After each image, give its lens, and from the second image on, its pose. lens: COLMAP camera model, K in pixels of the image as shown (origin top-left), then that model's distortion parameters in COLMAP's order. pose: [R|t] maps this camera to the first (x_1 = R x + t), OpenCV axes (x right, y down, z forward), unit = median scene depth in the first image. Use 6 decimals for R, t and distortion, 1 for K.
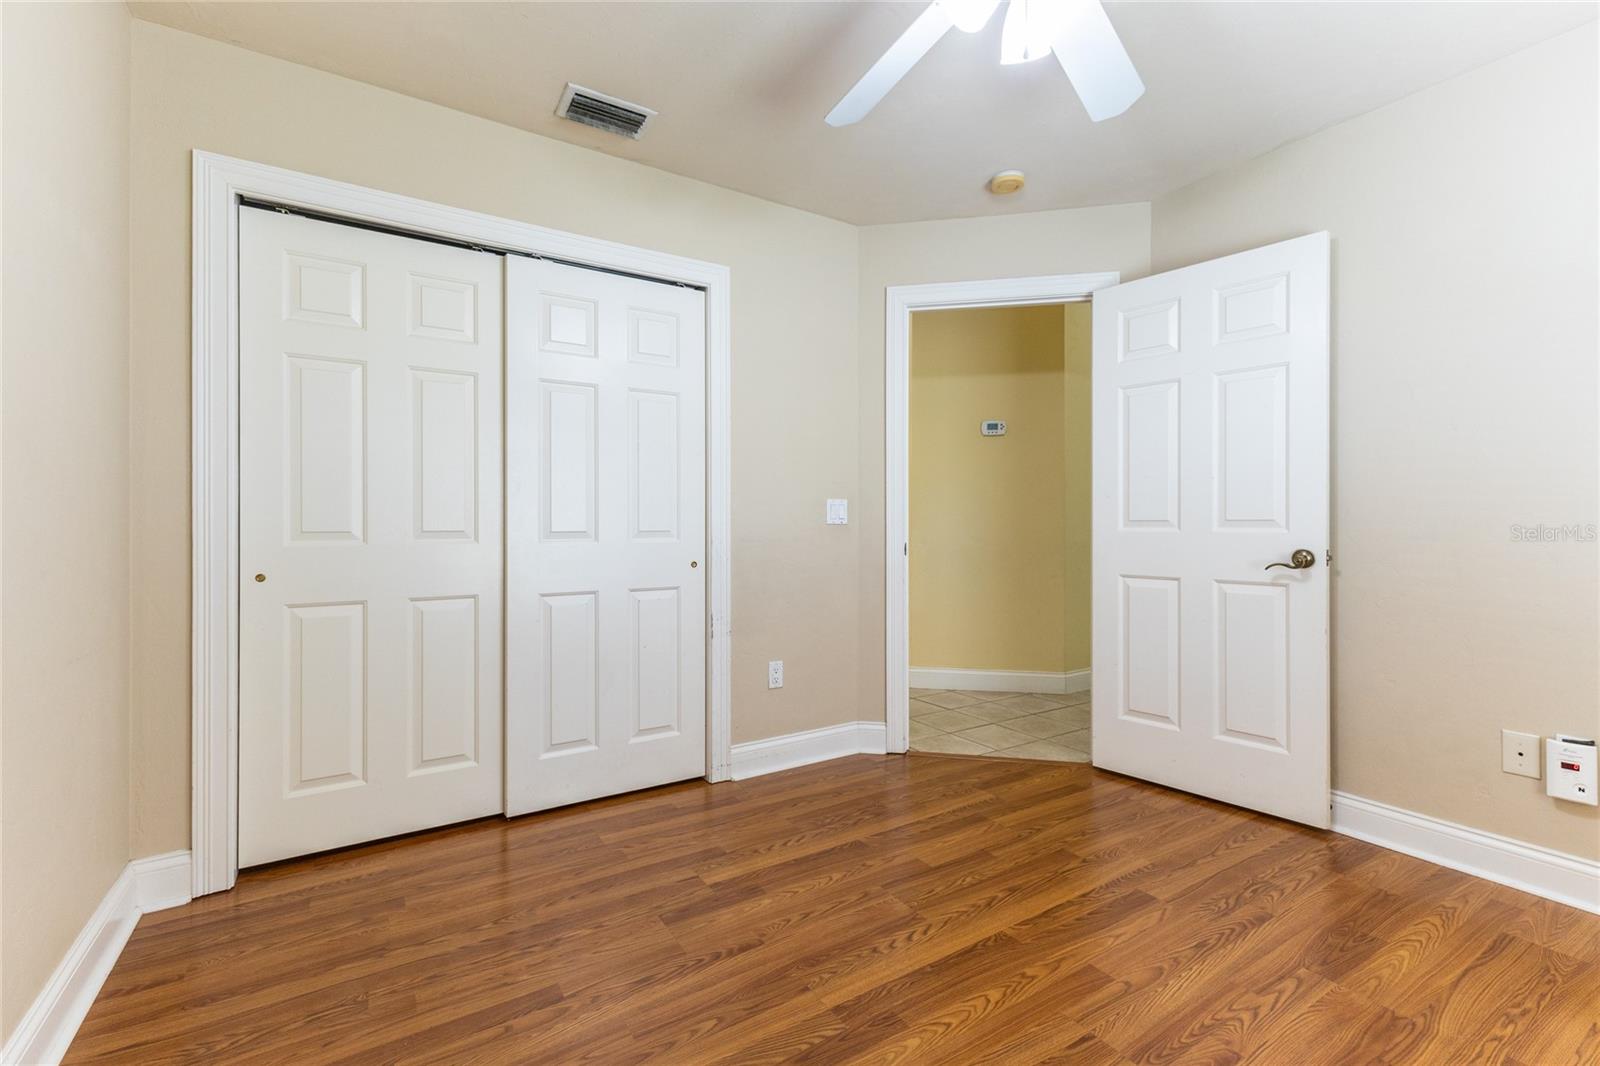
lens RADIAL K [[694.9, 0, 793.8], [0, 694.9, 528.6], [0, 0, 1]] dist [0.001713, 0.000195]
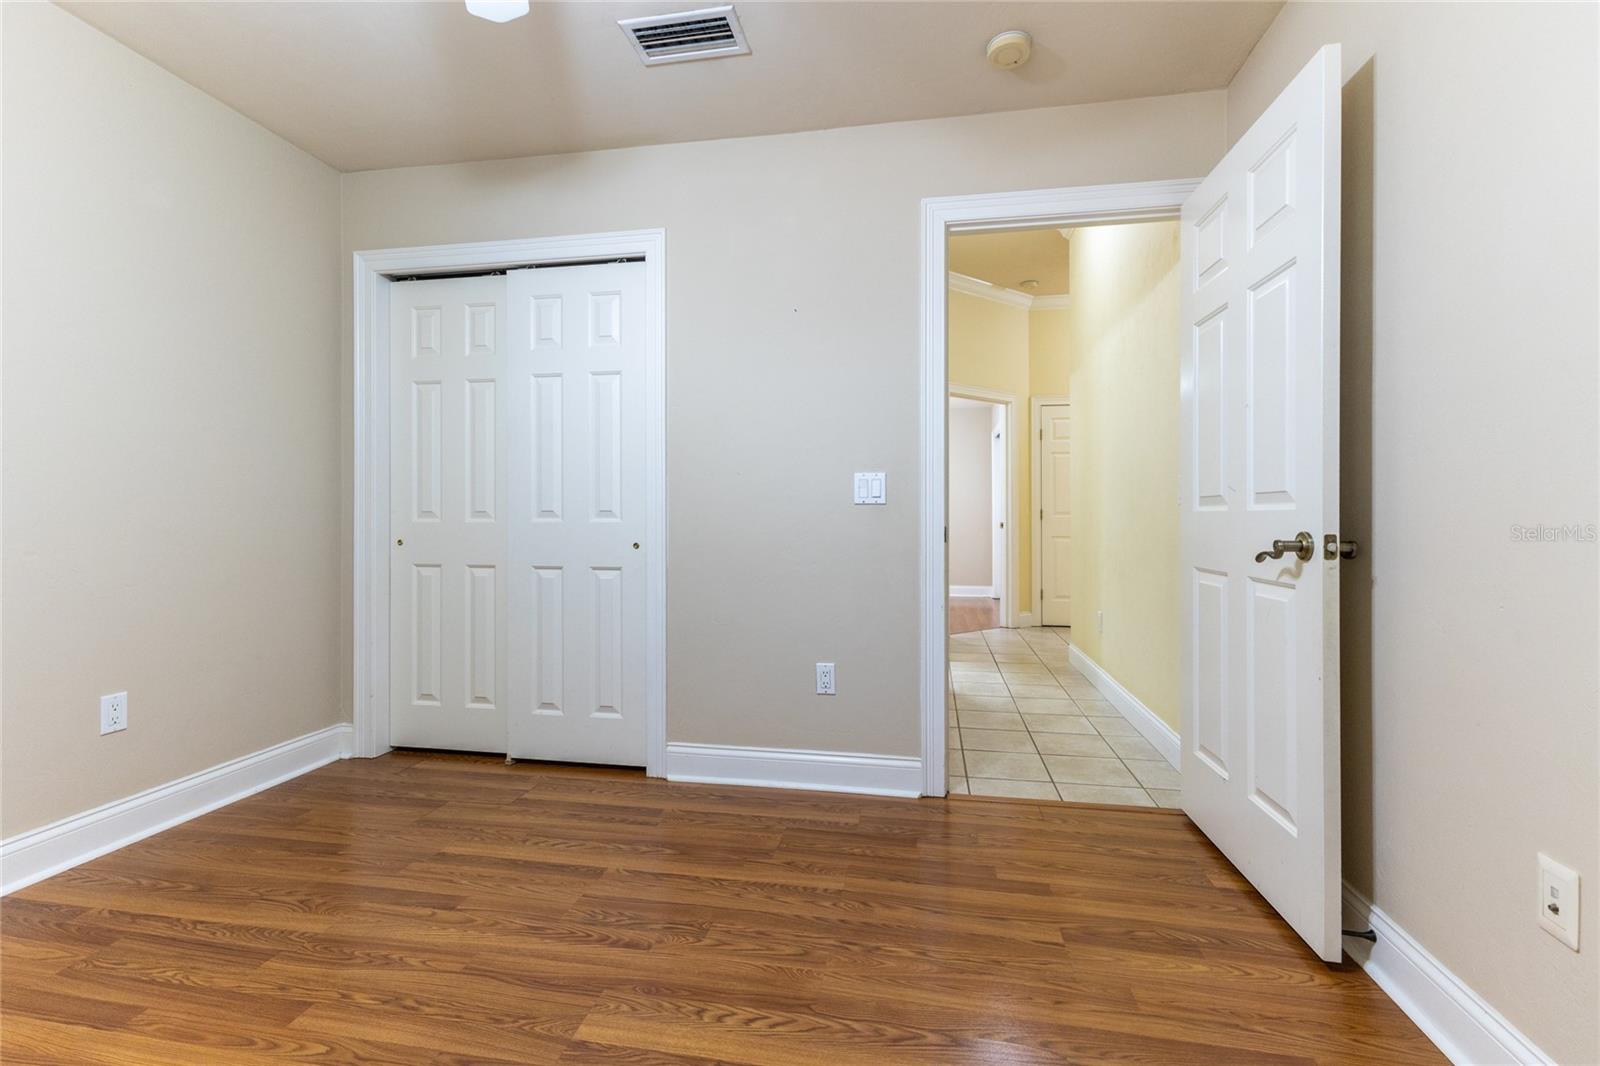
lens RADIAL K [[694.9, 0, 793.8], [0, 694.9, 528.6], [0, 0, 1]] dist [0.001713, 0.000195]
pose [[0.733219, 0.023420, -0.679589, 0.727921], [-0.001245, 0.999451, 0.033099, -0.004927], [0.679992, -0.023423, 0.732846, 0.456570]]
